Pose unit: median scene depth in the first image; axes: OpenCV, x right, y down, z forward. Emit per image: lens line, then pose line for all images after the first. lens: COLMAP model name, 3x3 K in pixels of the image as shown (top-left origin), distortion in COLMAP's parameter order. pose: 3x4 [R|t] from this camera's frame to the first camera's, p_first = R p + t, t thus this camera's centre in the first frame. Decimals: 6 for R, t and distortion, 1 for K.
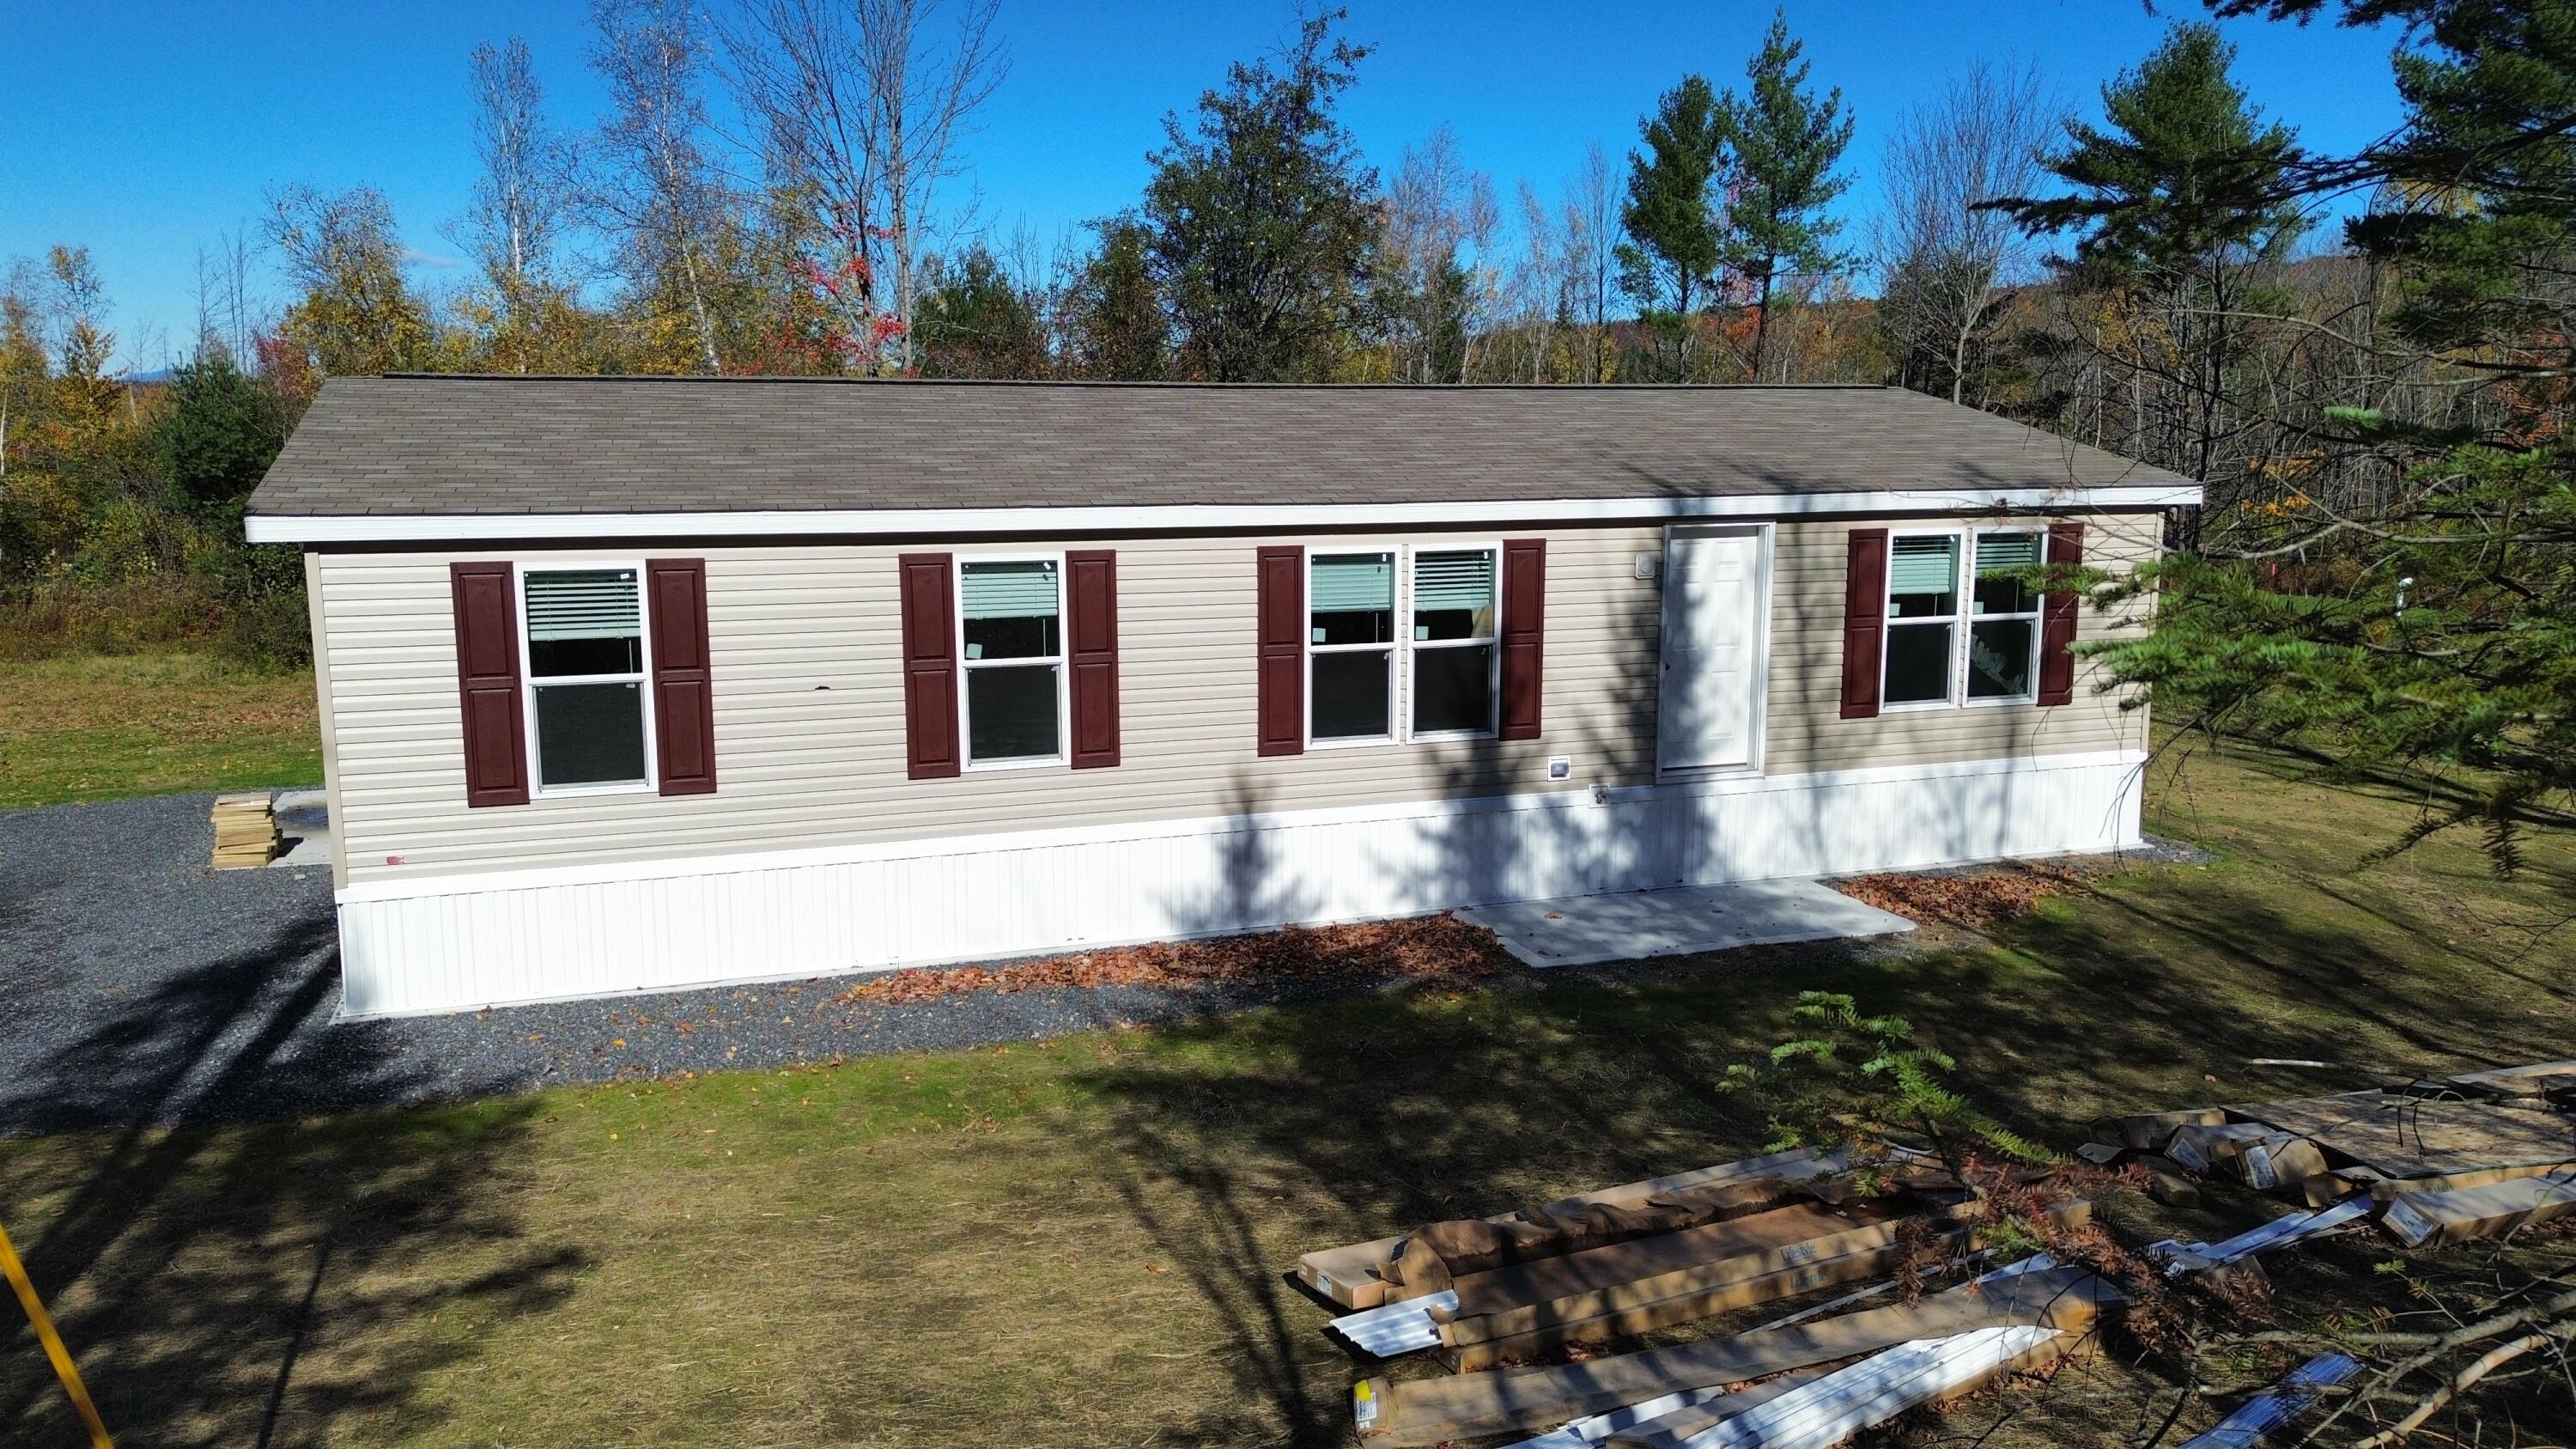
lens RADIAL K [[1714.6, 0, 1350.7], [0, 1714.6, 709.8], [0, 0, 1]] dist [0.038037, -0.020049]
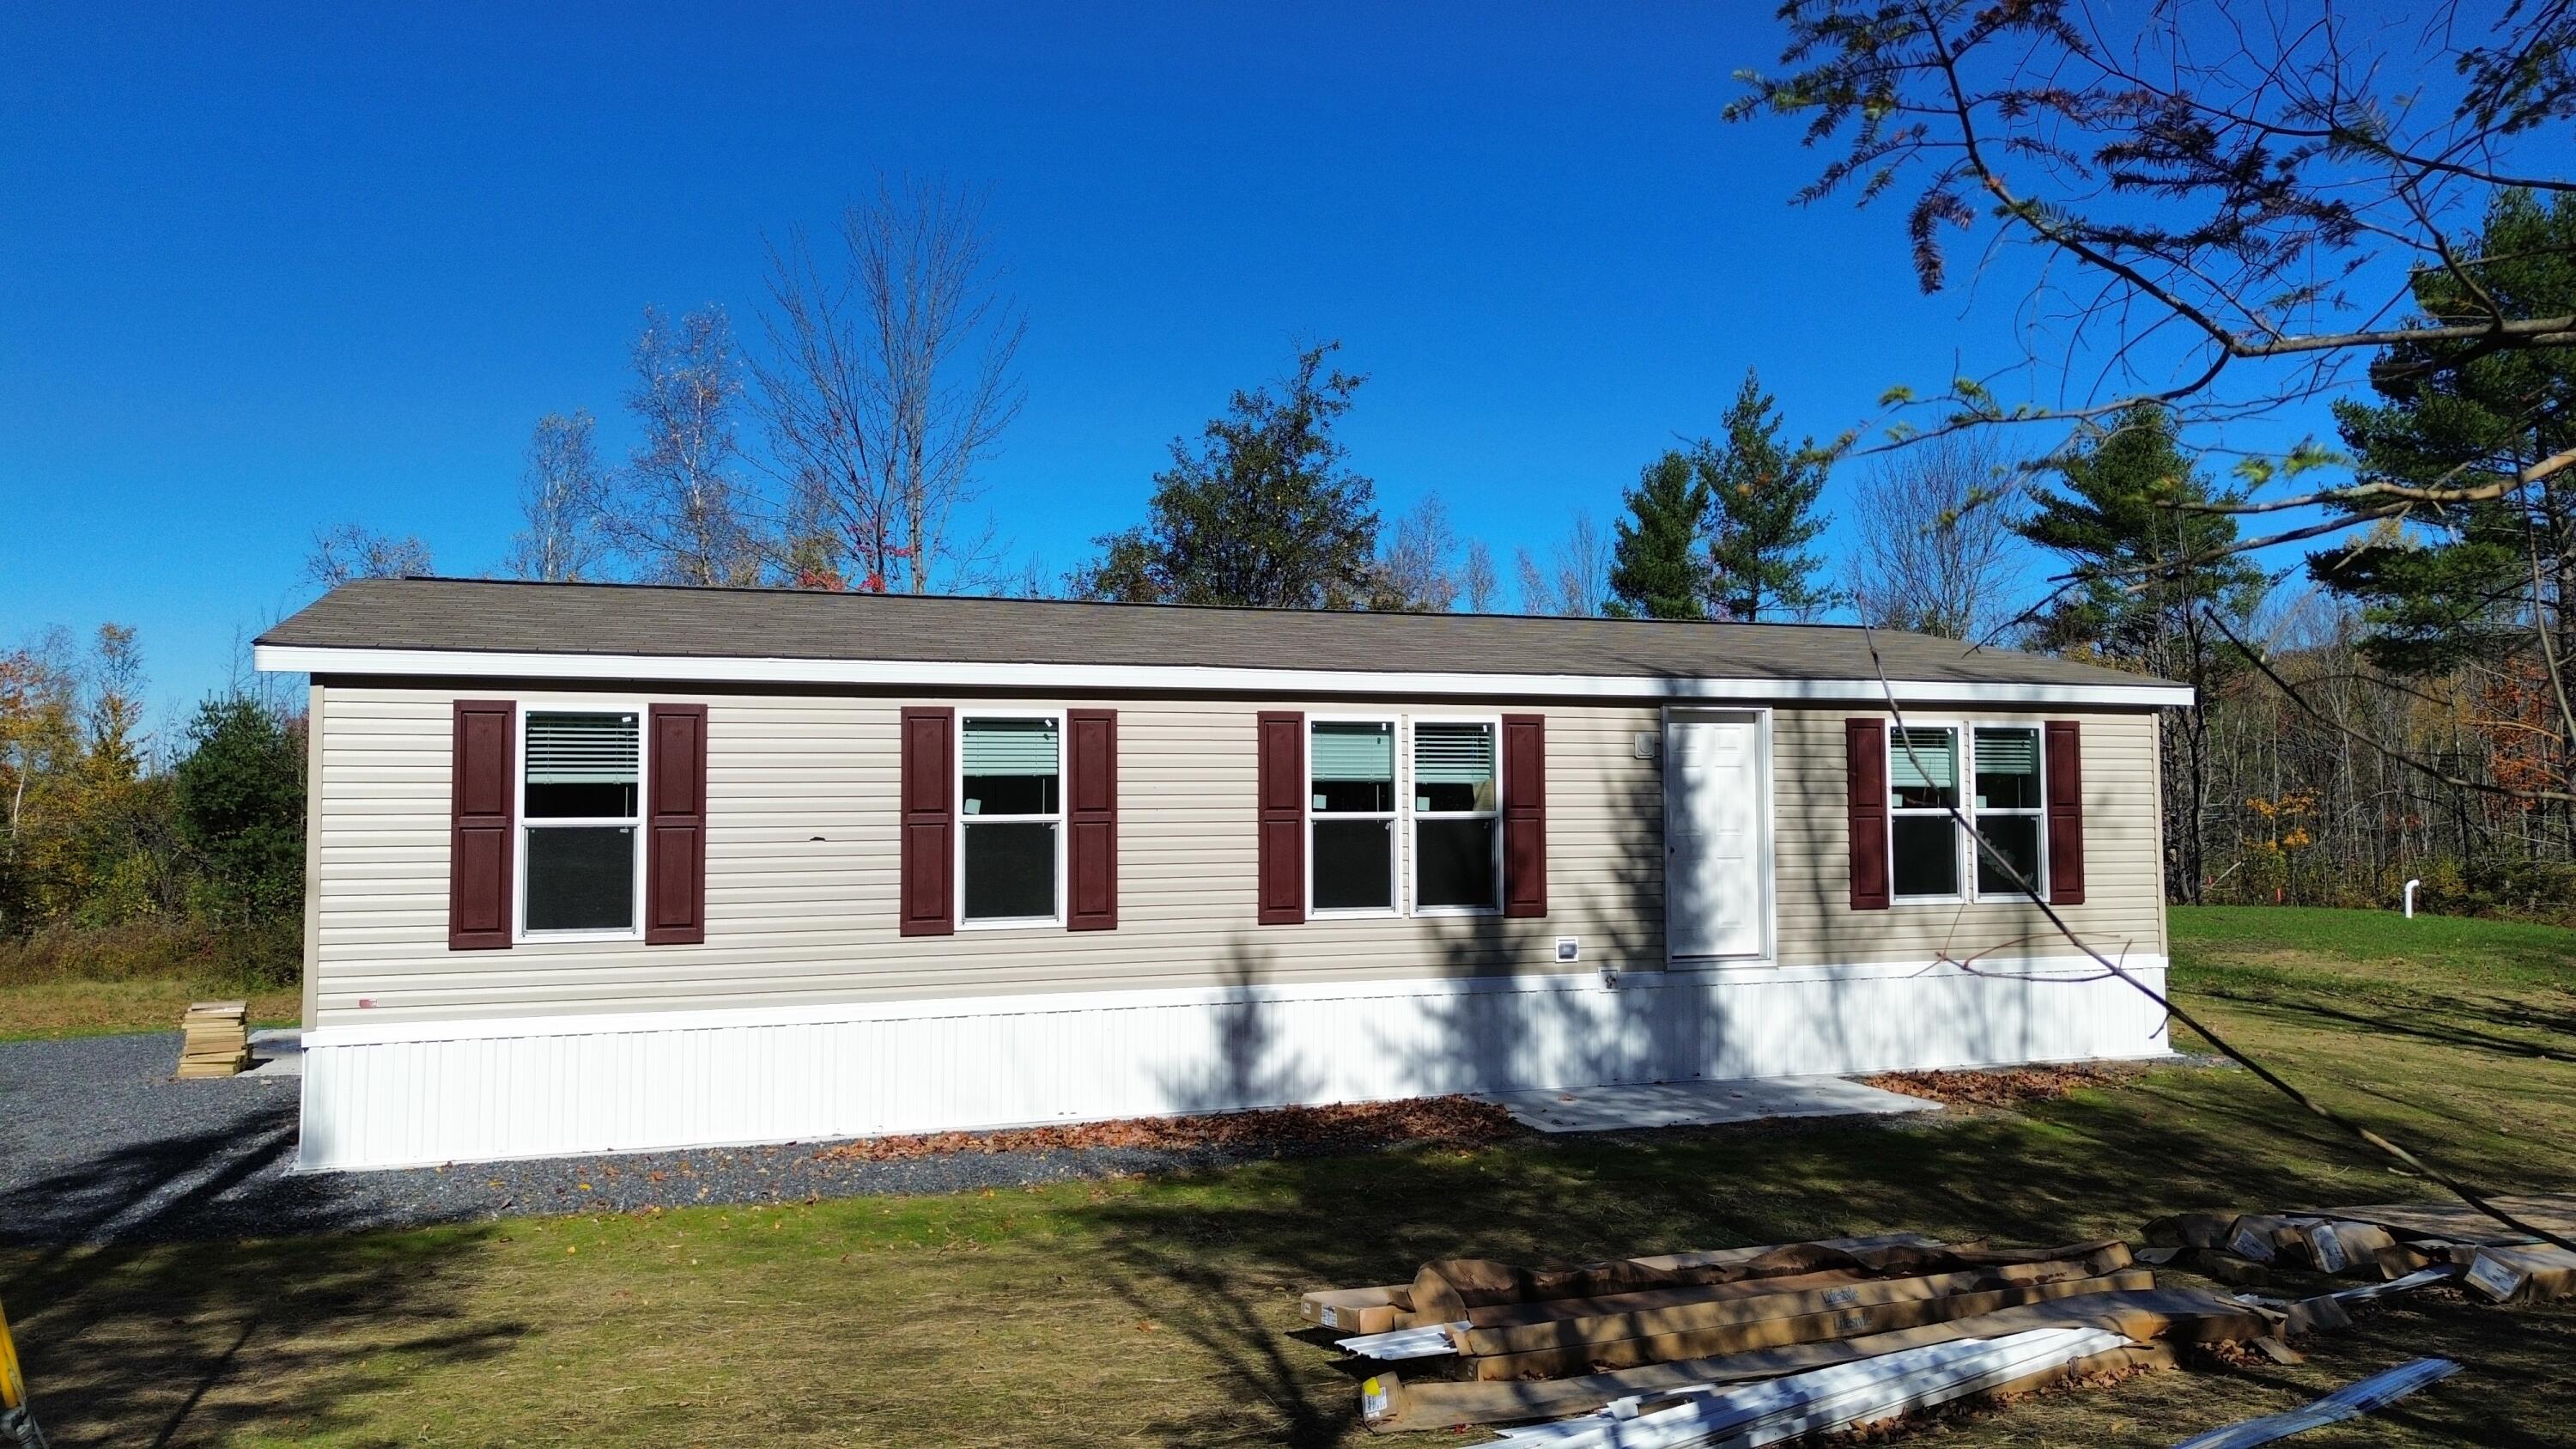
lens RADIAL K [[1714.6, 0, 1349.3], [0, 1714.6, 766.0], [0, 0, 1]] dist [0.038037, -0.020049]
pose [[0.999955, -0.009492, -0.000935, -0.000162], [0.009132, 0.981080, -0.193386, 0.135119], [0.002753, 0.193369, 0.981122, 0.021507]]
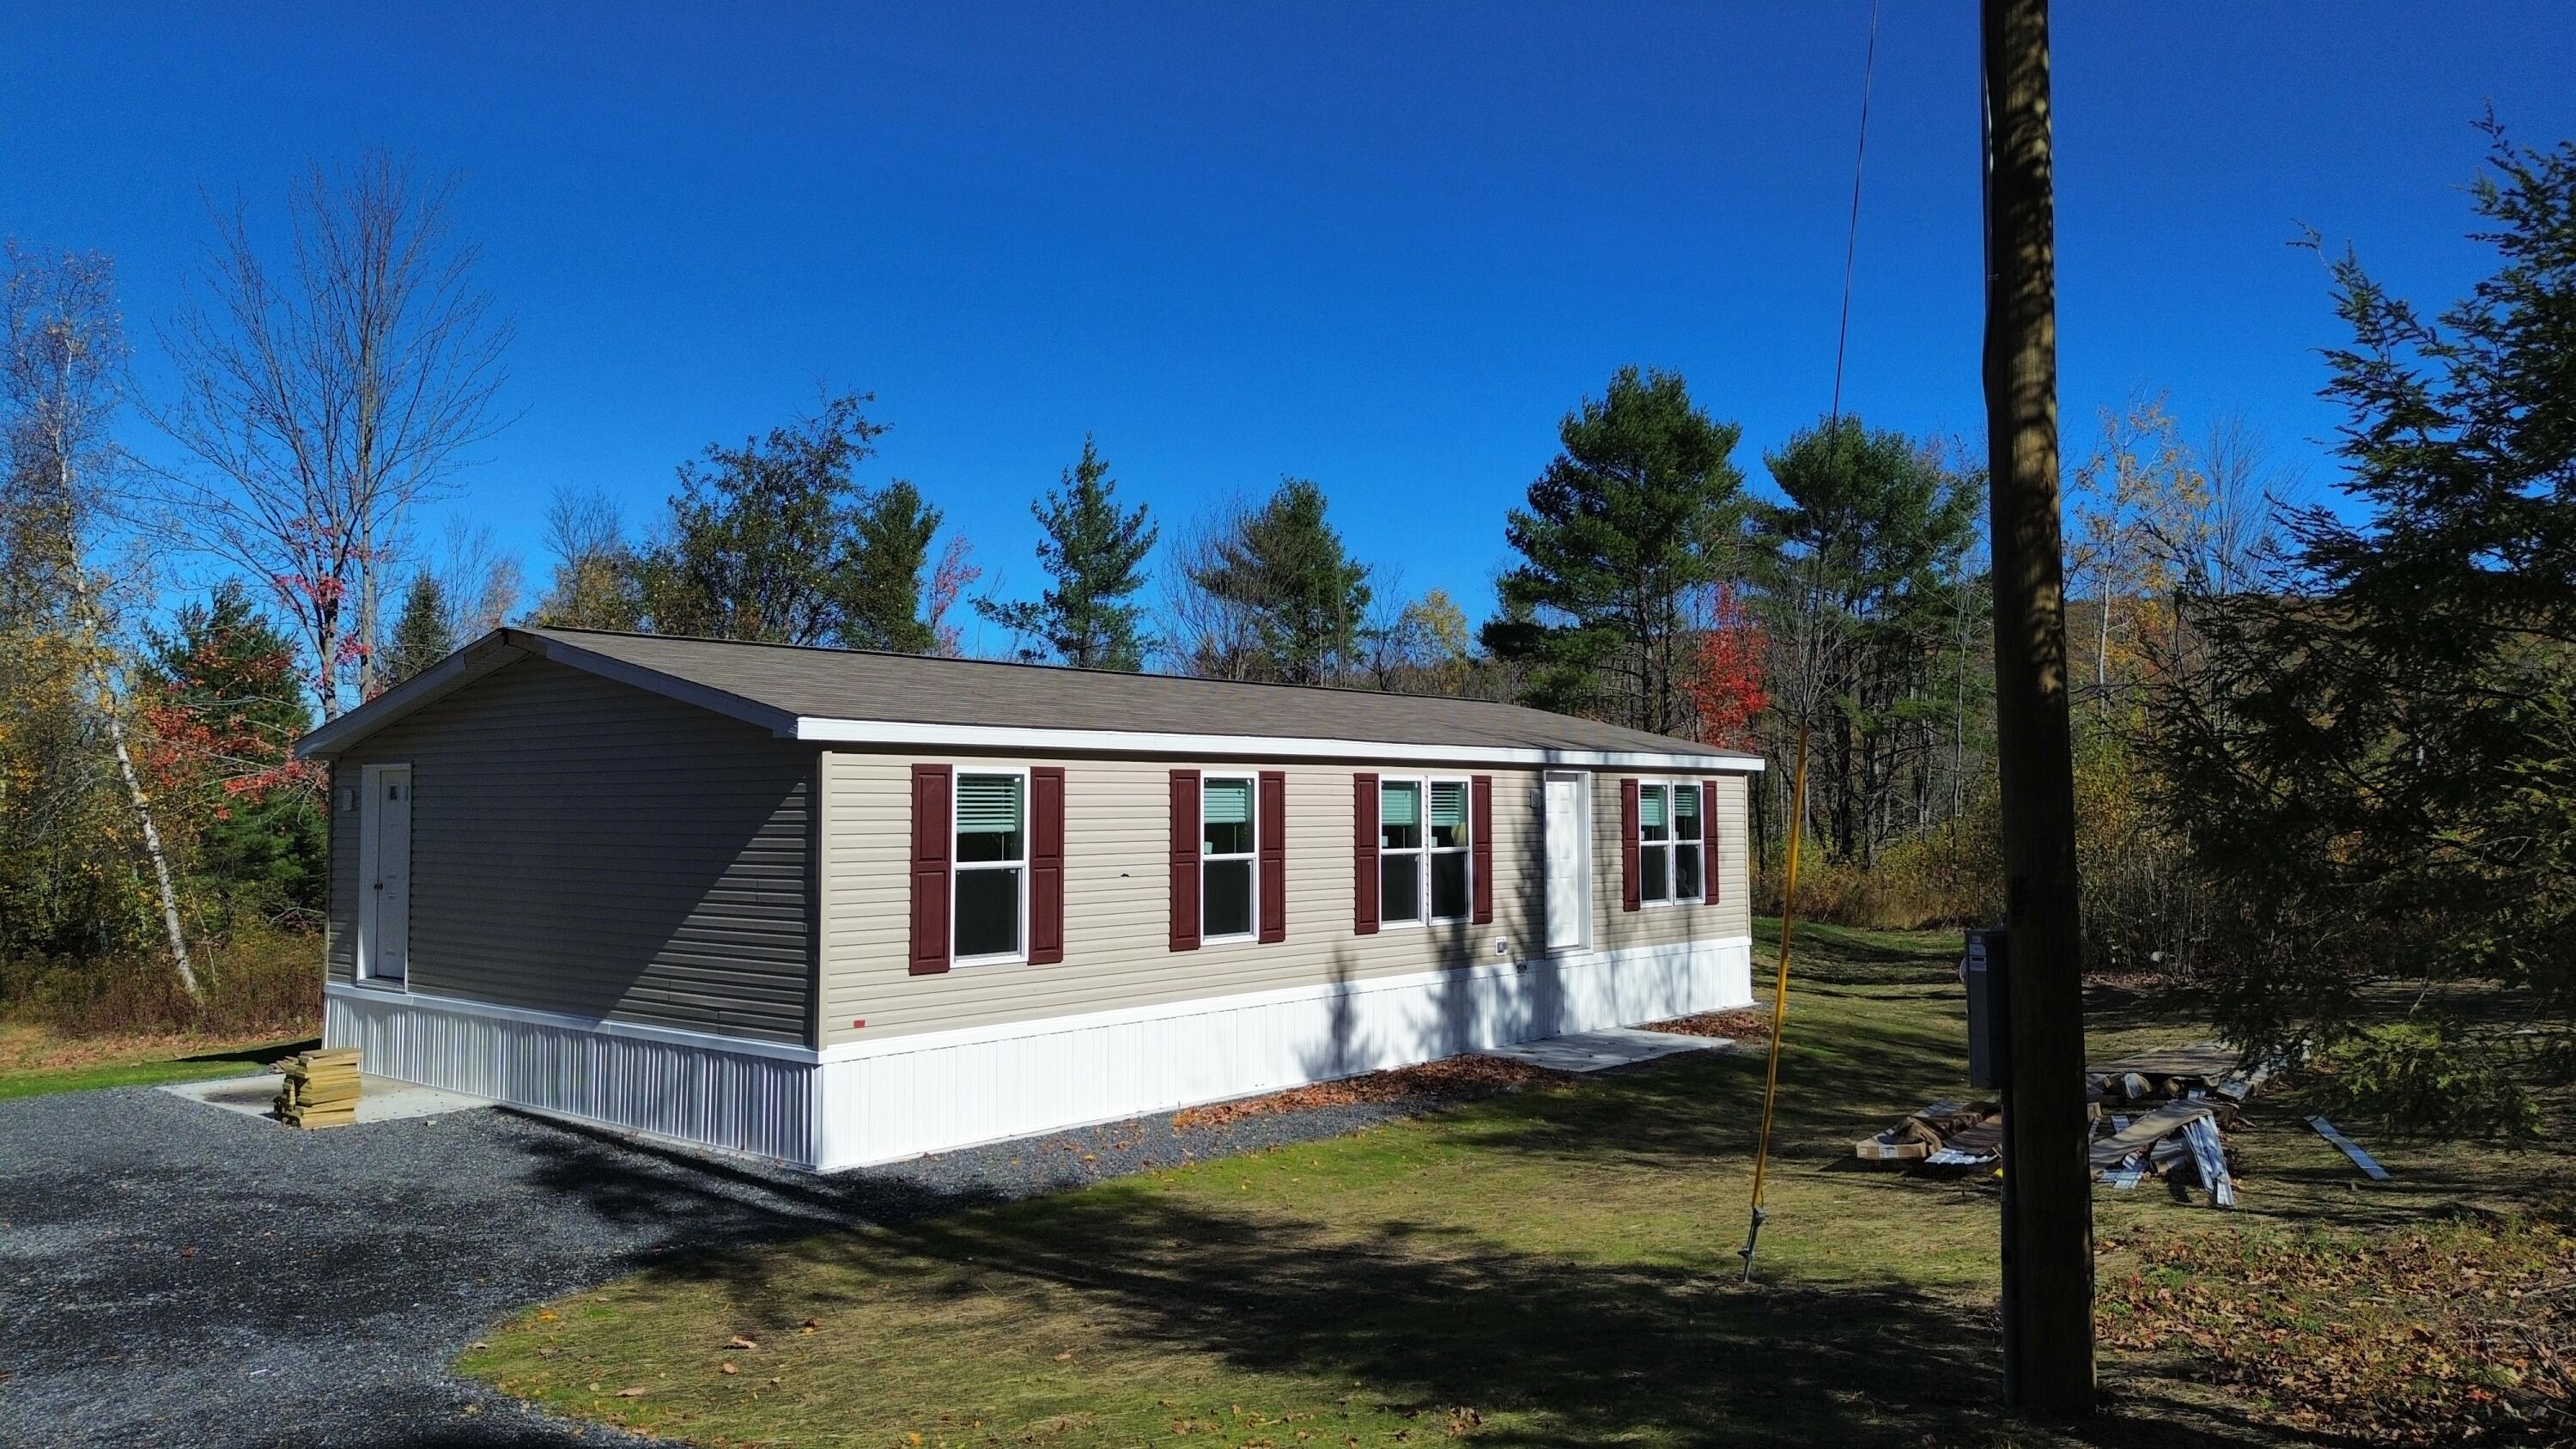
lens RADIAL K [[1714.6, 0, 1280.7], [0, 1714.6, 731.1], [0, 0, 1]] dist [0.038037, -0.020049]
pose [[0.868211, 0.016969, 0.495905, -0.791469], [0.089526, 0.977656, -0.190193, 0.125357], [-0.488052, 0.209524, 0.847293, -0.113528]]
